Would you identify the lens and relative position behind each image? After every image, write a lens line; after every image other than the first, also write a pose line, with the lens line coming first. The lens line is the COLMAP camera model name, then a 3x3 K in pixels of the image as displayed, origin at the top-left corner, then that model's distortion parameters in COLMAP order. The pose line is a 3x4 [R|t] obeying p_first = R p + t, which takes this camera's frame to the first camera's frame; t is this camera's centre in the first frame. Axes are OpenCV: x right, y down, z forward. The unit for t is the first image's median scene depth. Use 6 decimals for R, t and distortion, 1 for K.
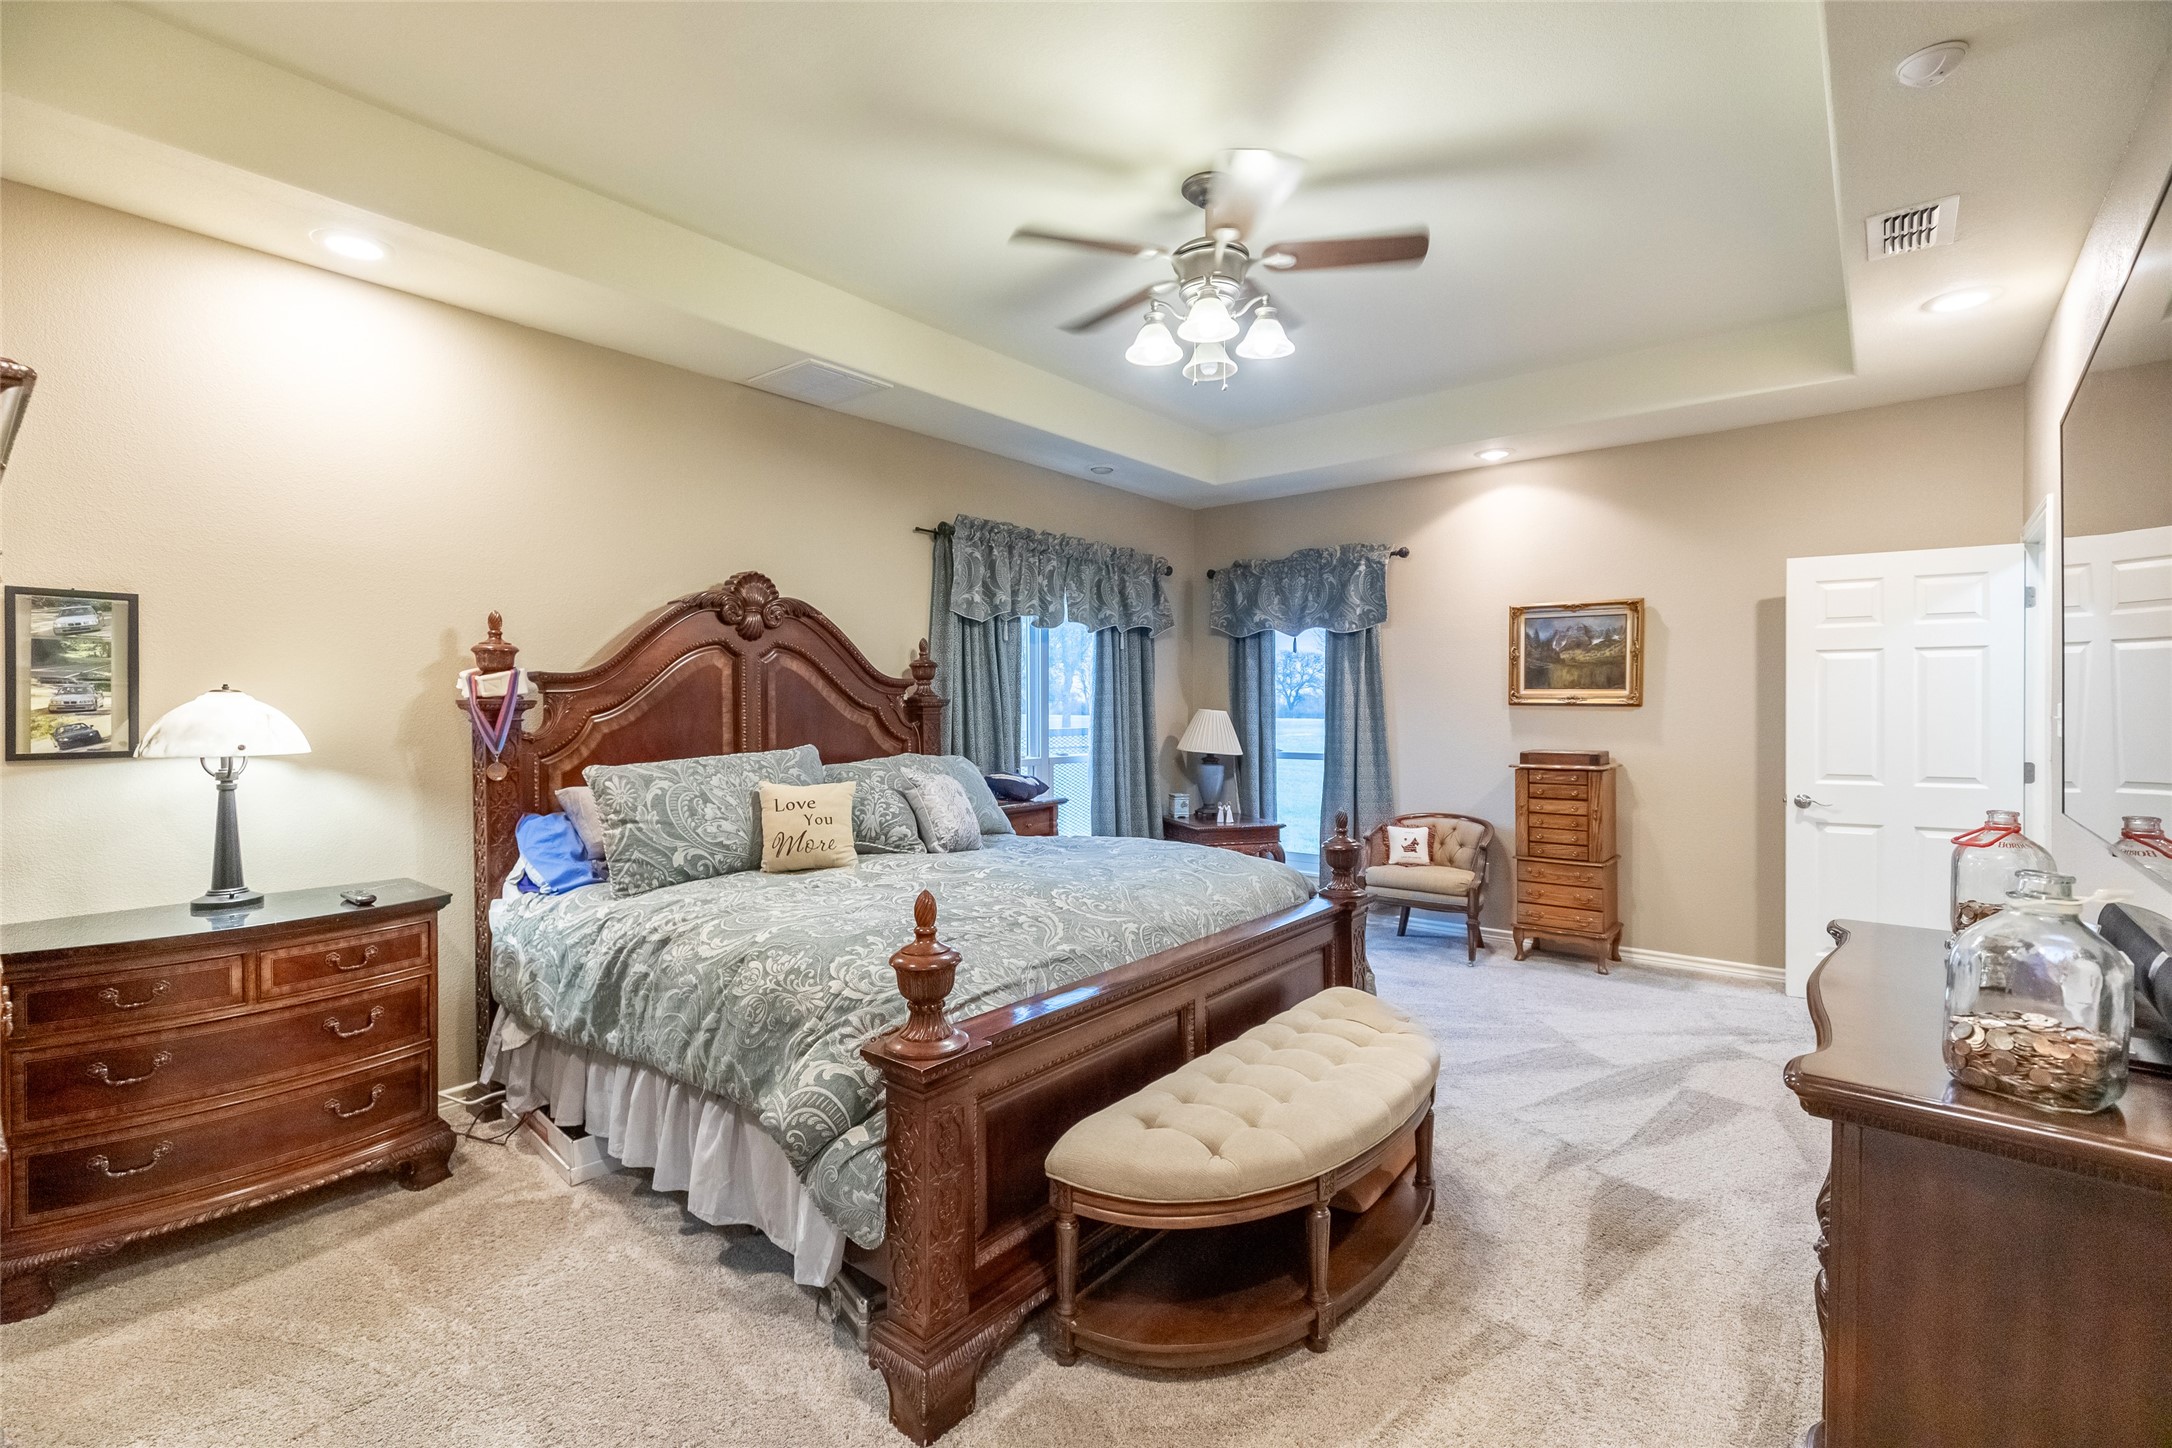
lens RADIAL K [[961.6, 0, 1089.9], [0, 961.6, 713.1], [0, 0, 1]] dist [0.002688, 0.000214]
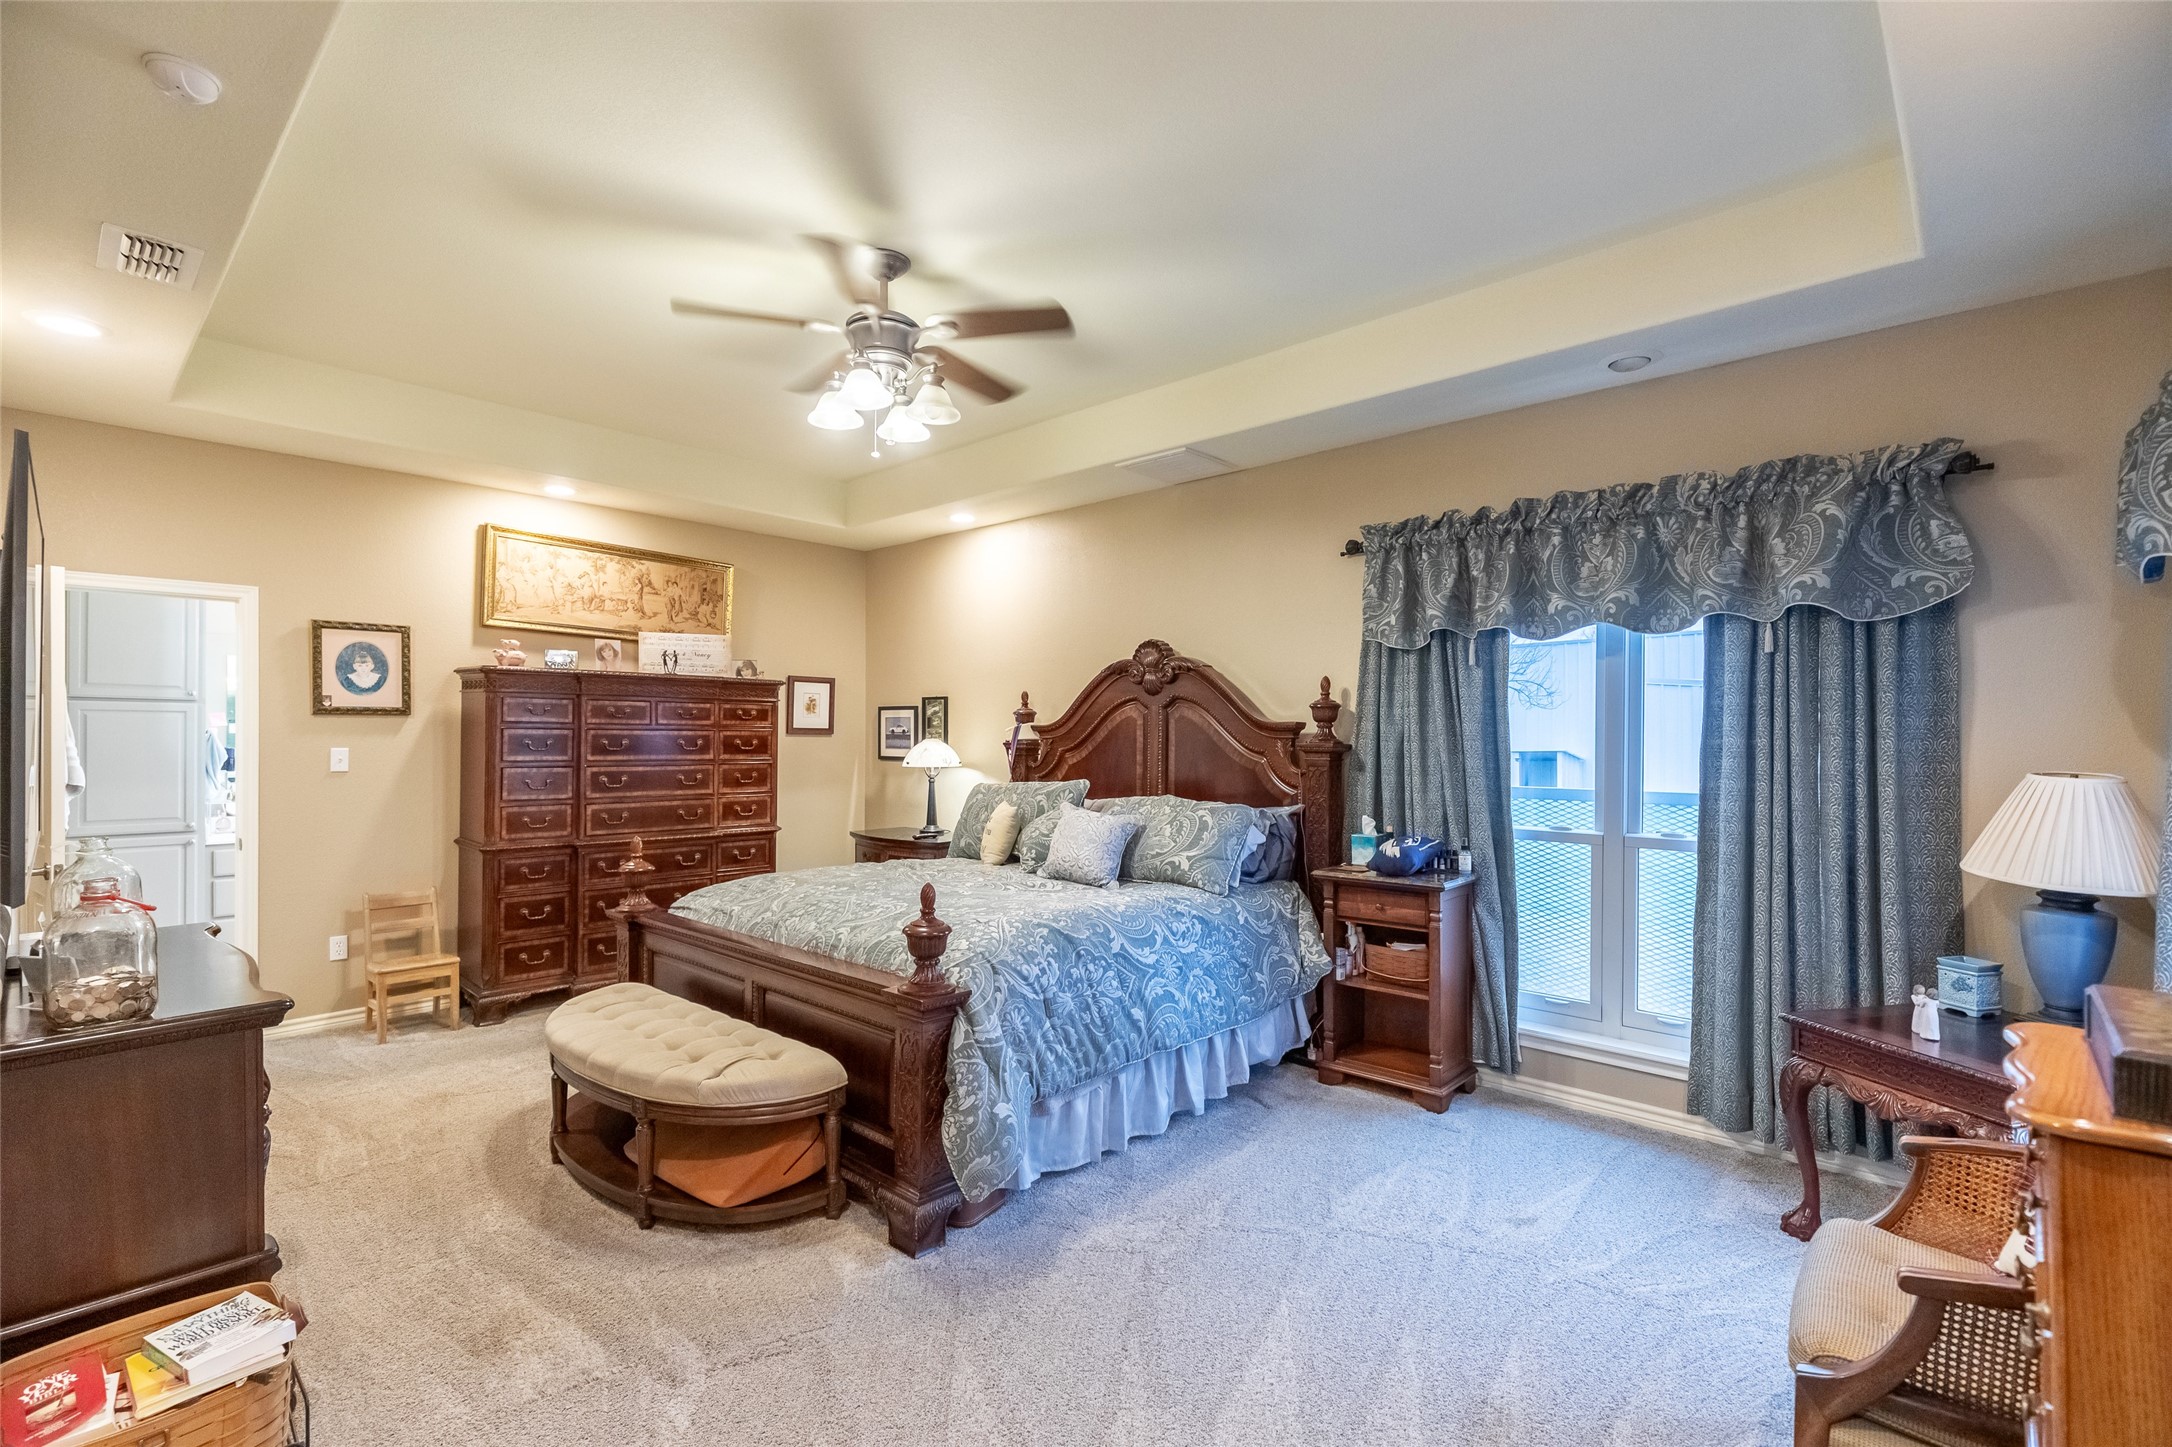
lens RADIAL K [[978.6, 0, 1091.5], [0, 978.6, 741.9], [0, 0, 1]] dist [0.002743, 0.000097]
pose [[-0.059117, 0.004851, -0.998239, 0.914854], [-0.017235, 0.999834, 0.005879, -0.021543], [0.998102, 0.017552, -0.059023, 1.006283]]
